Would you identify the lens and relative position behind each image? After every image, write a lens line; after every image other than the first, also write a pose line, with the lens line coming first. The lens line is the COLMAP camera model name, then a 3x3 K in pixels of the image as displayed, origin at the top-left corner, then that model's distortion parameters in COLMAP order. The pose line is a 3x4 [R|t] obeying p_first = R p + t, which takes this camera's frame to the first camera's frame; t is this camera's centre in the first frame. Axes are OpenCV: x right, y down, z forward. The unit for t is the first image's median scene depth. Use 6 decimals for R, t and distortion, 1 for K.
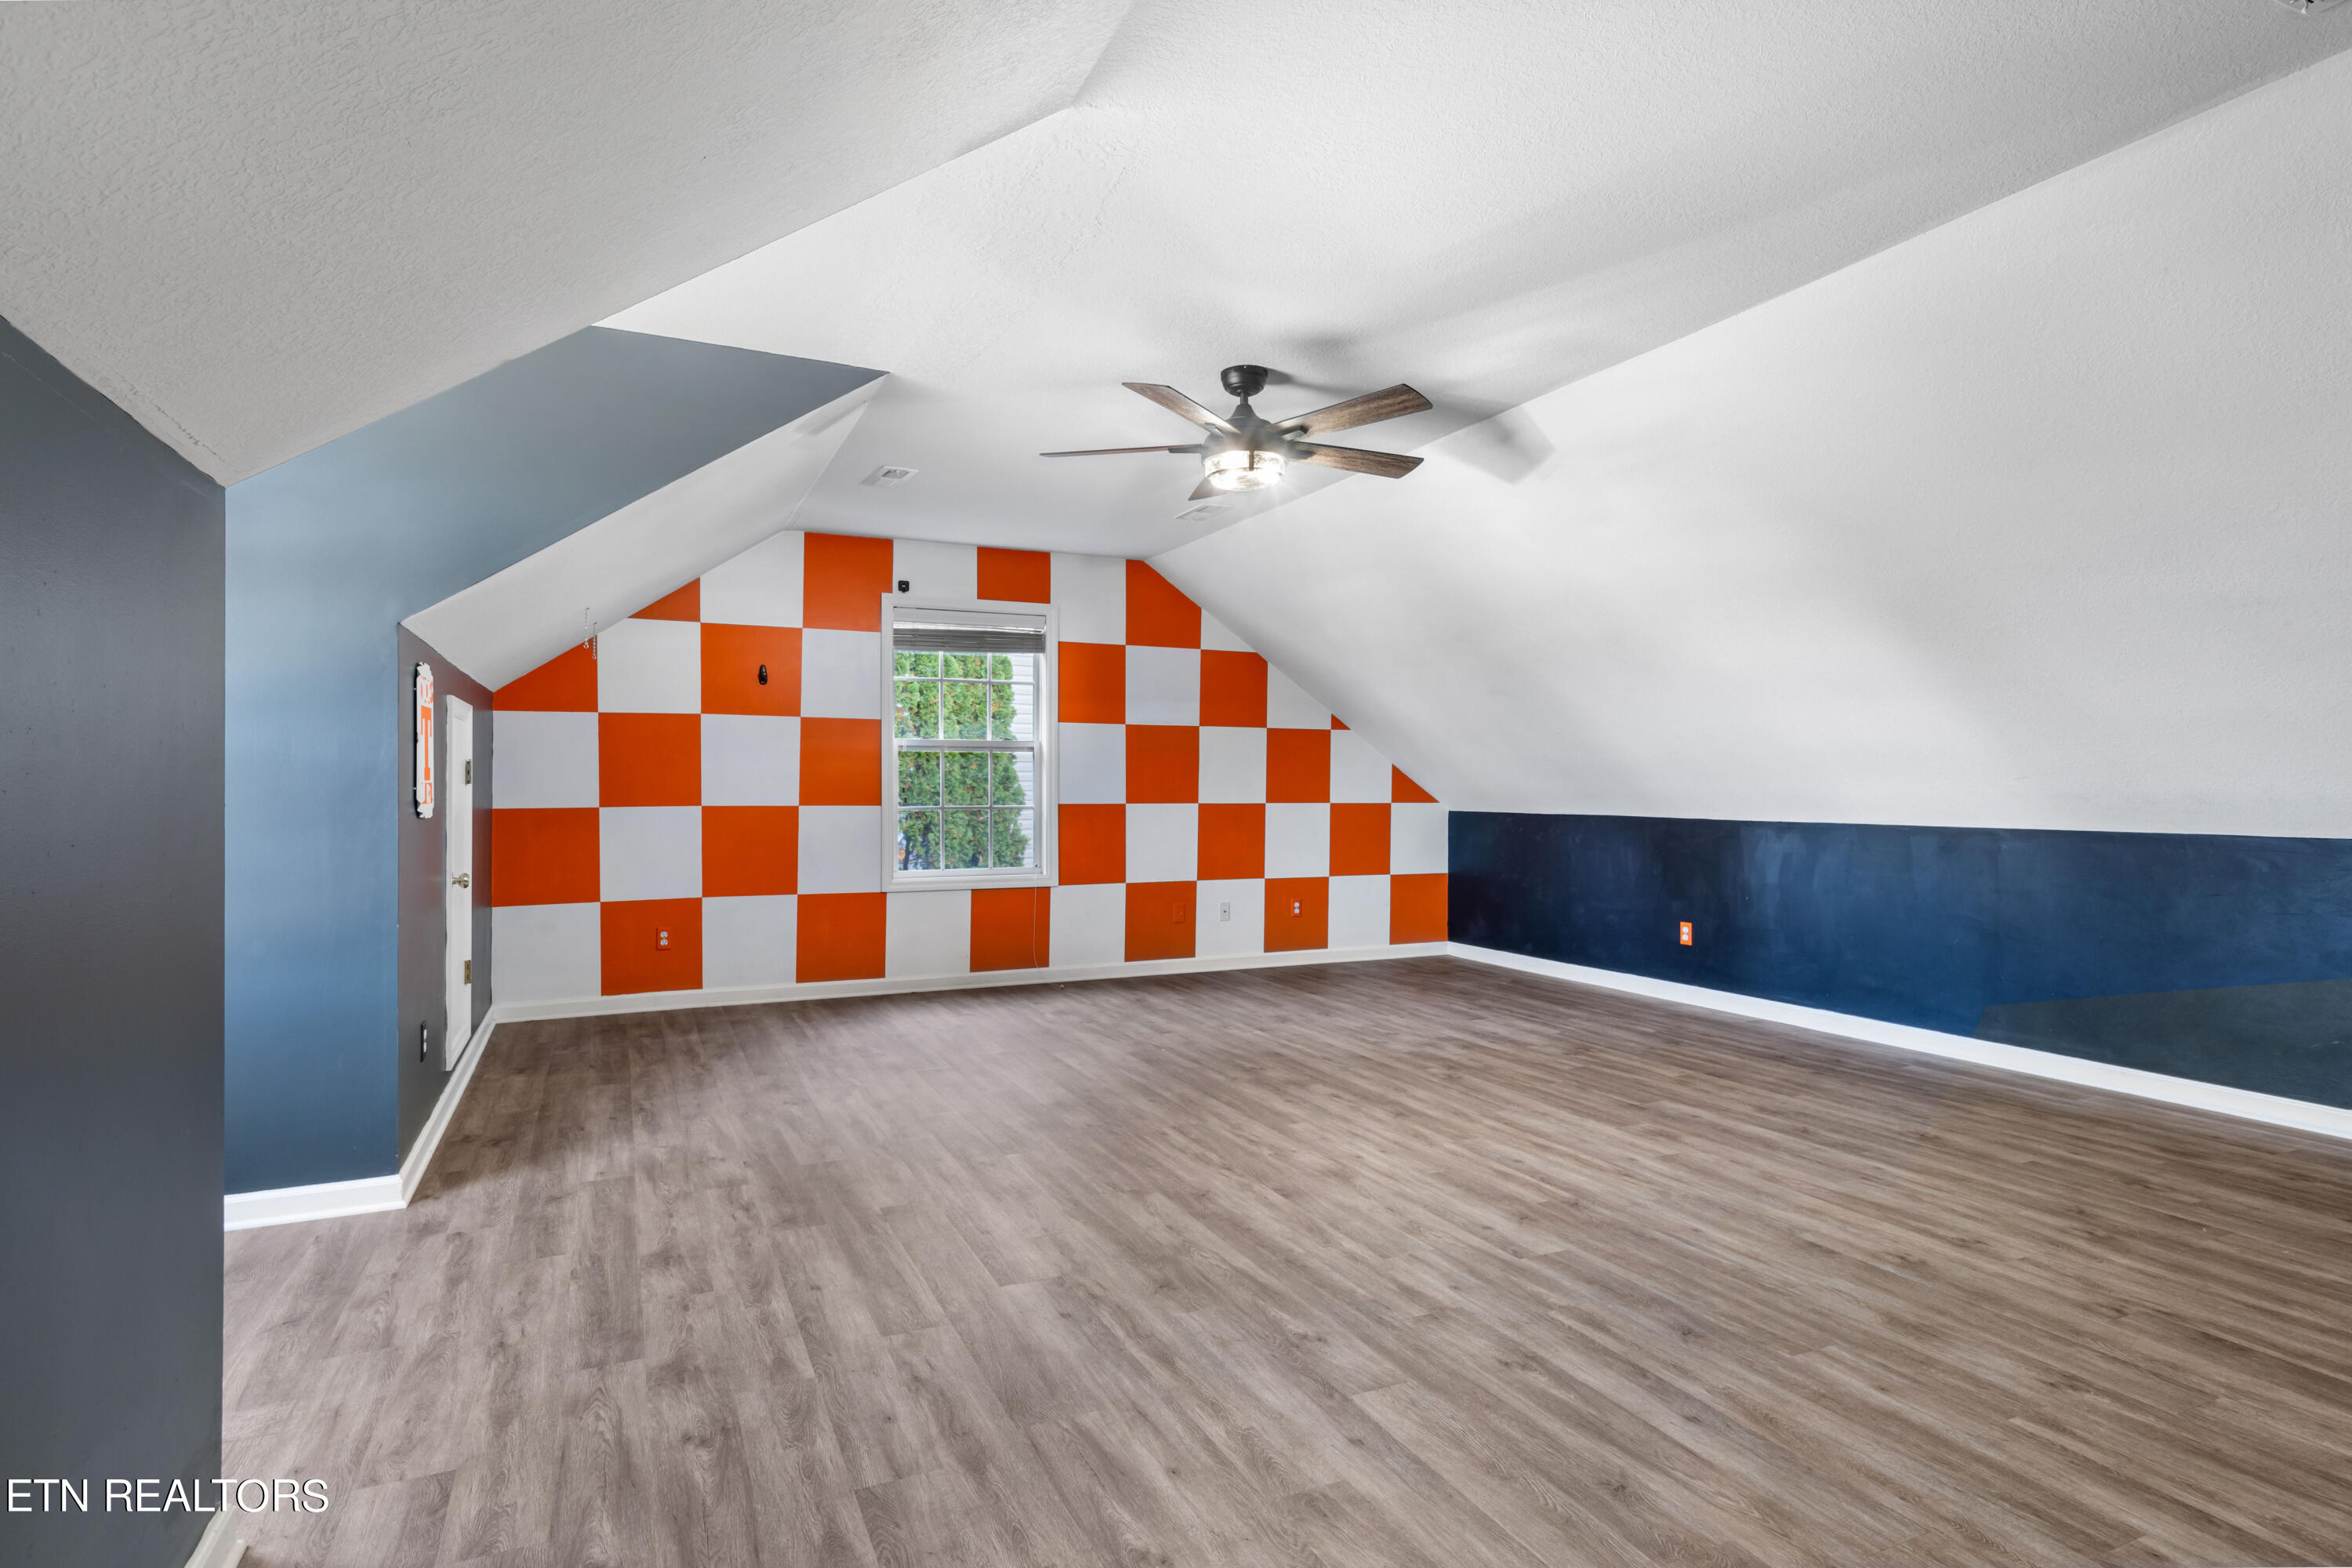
lens RADIAL K [[1210.5, 0, 1176.8], [0, 1210.5, 808.2], [0, 0, 1]] dist [0.004585, 0.000138]
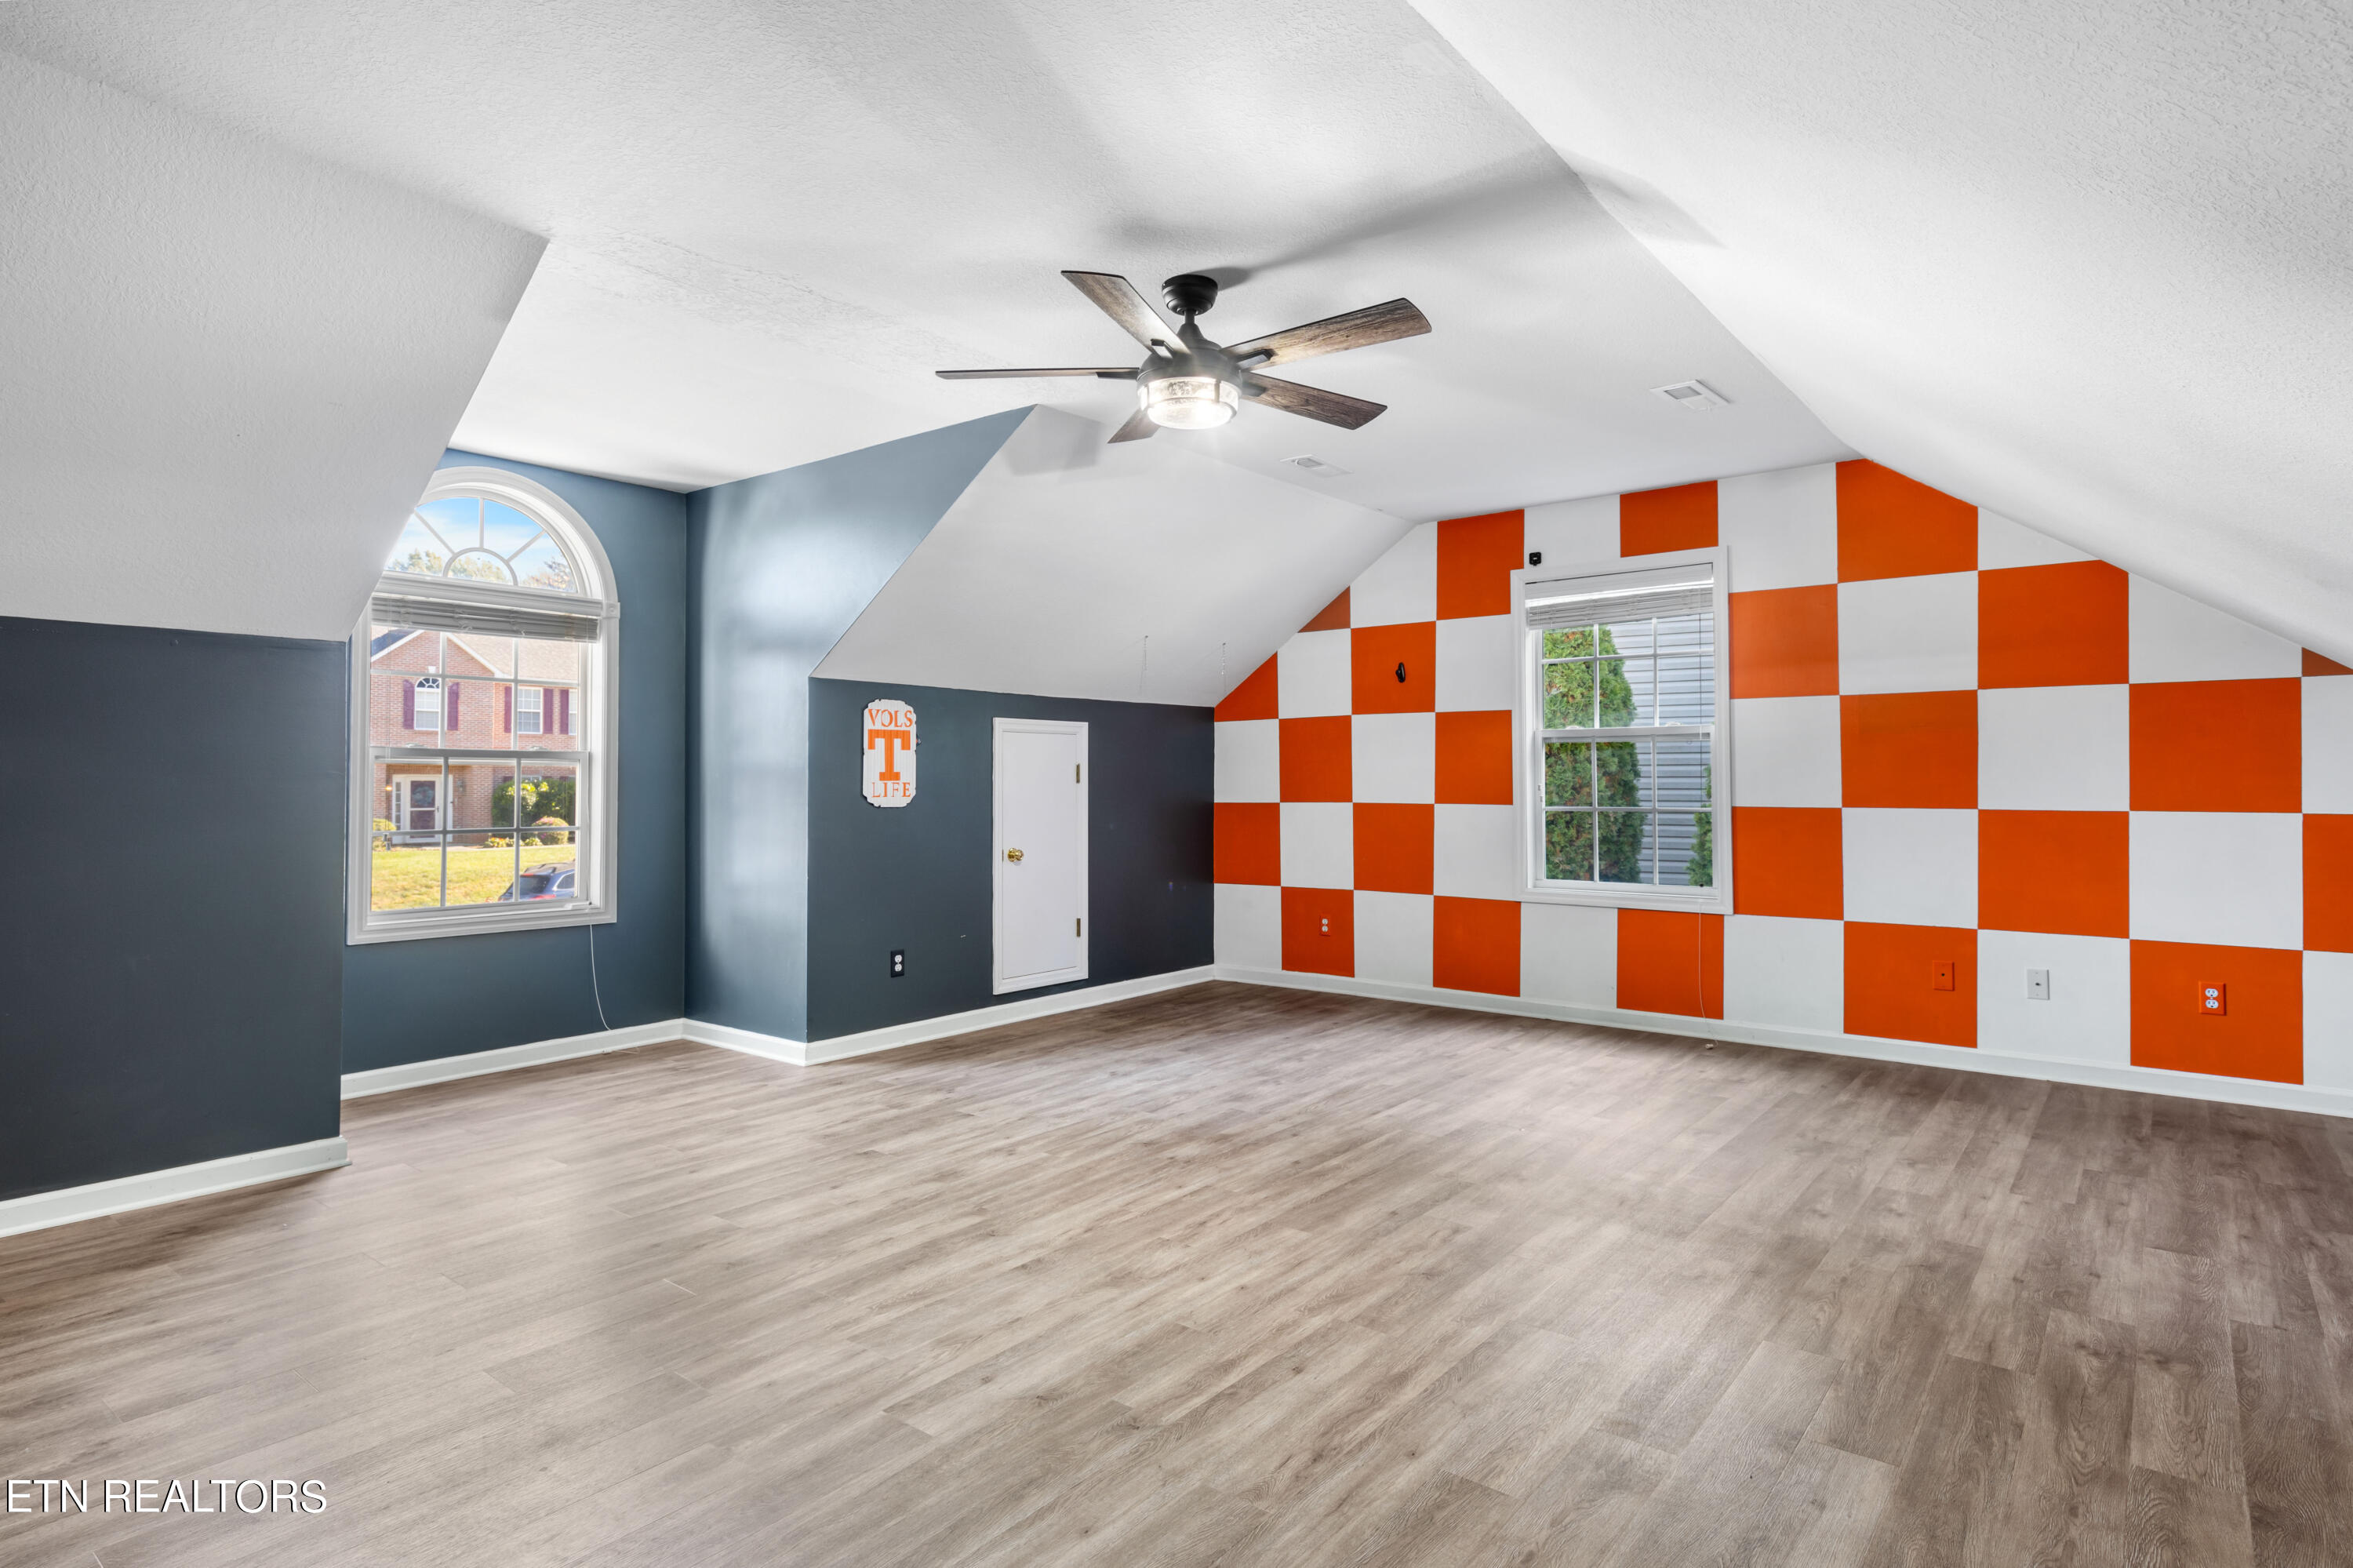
lens RADIAL K [[1241.3, 0, 1176.5], [0, 1241.3, 784.0], [0, 0, 1]] dist [0.009814, -0.000212]
pose [[0.445359, -0.000876, -0.895352, 0.489694], [-0.013169, 0.999885, -0.007528, -0.007837], [0.895255, 0.015144, 0.445296, 0.373218]]
